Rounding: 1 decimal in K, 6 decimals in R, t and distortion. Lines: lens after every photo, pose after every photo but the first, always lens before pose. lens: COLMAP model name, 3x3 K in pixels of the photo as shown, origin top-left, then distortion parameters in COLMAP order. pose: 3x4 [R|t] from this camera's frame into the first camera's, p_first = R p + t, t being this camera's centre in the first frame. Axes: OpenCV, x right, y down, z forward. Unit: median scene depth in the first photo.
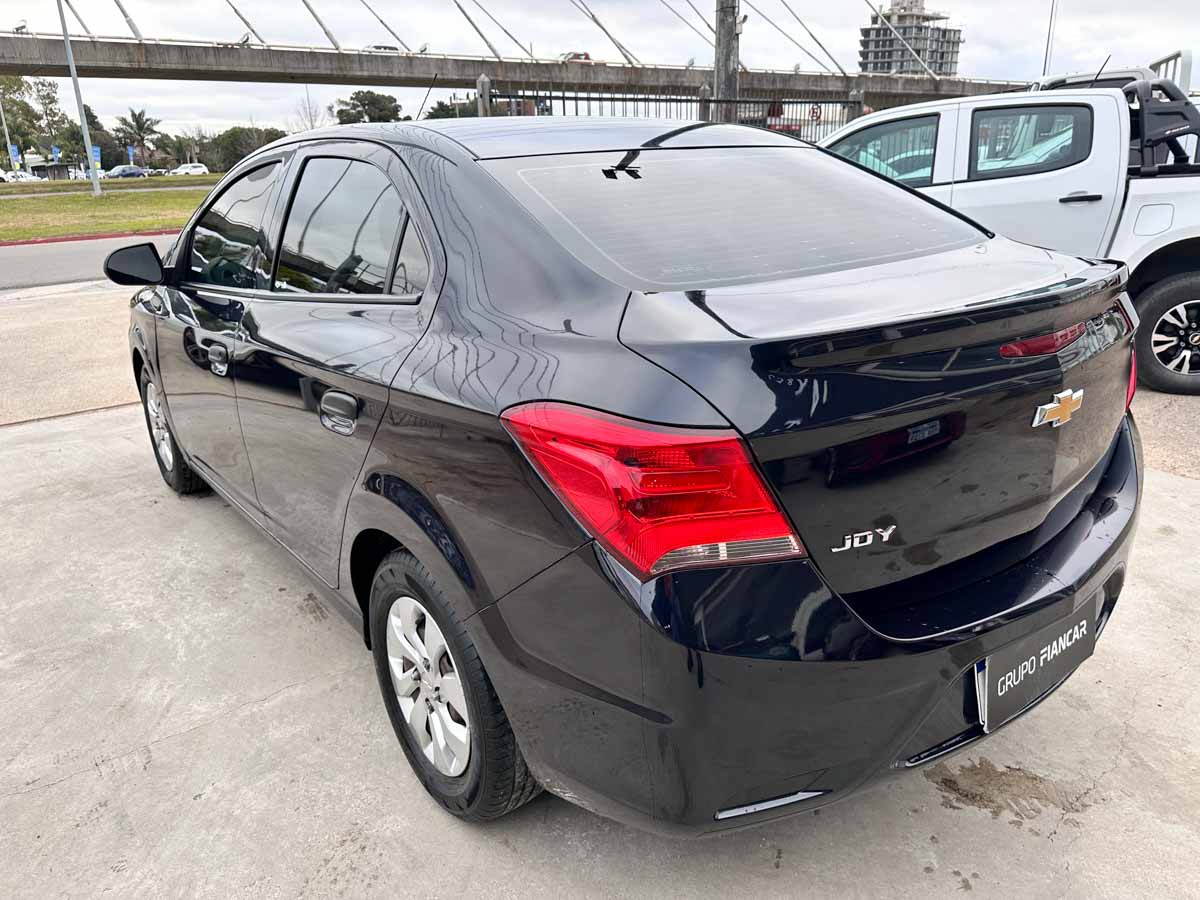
lens RADIAL K [[856.4, 0, 600.6], [0, 856.4, 432.8], [0, 0, 1]] dist [0.004146, -0.004152]
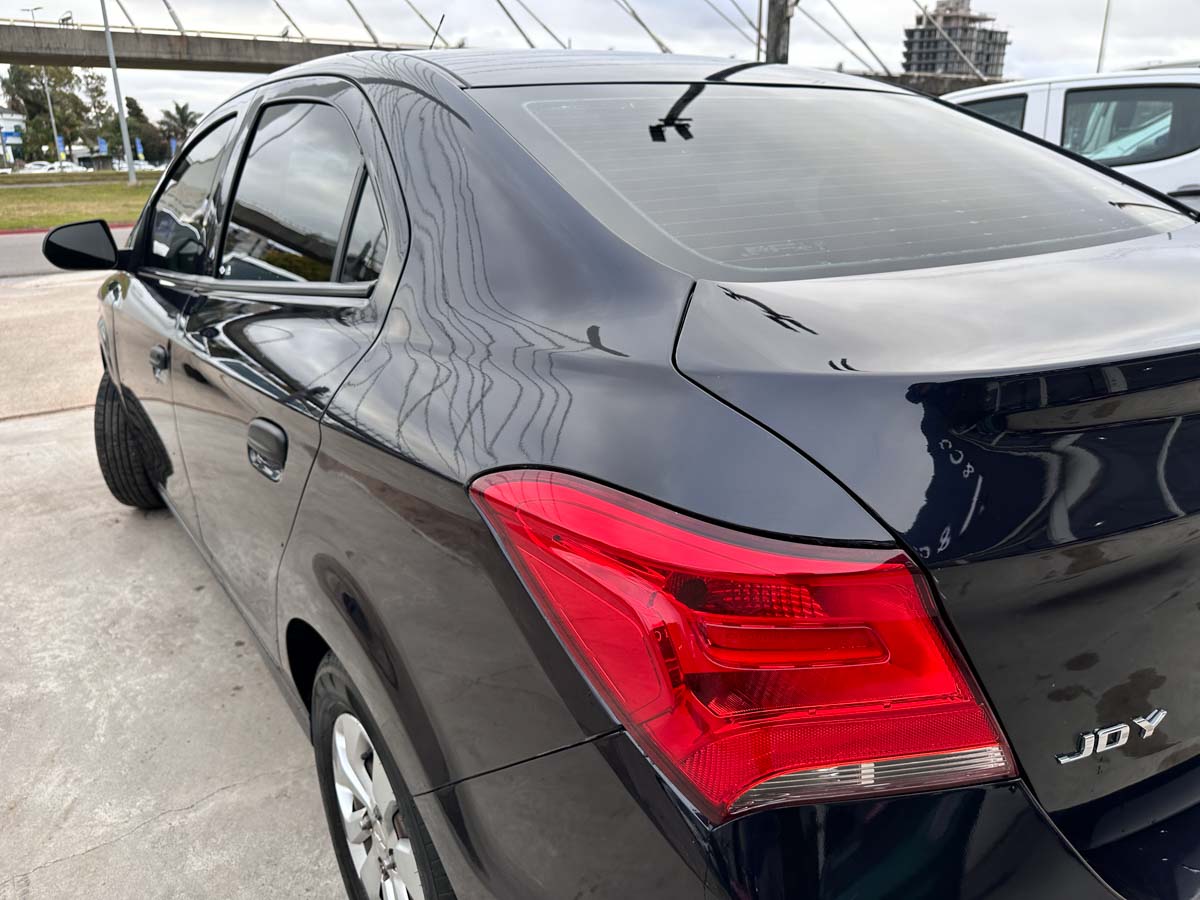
lens RADIAL K [[853.8, 0, 618.1], [0, 853.8, 416.5], [0, 0, 1]] dist [-0.003301, -0.004653]
pose [[0.999631, 0.021866, -0.016117, -0.002163], [-0.022131, 0.999620, -0.016421, -0.019924], [0.015752, 0.016771, 0.999735, 0.134220]]
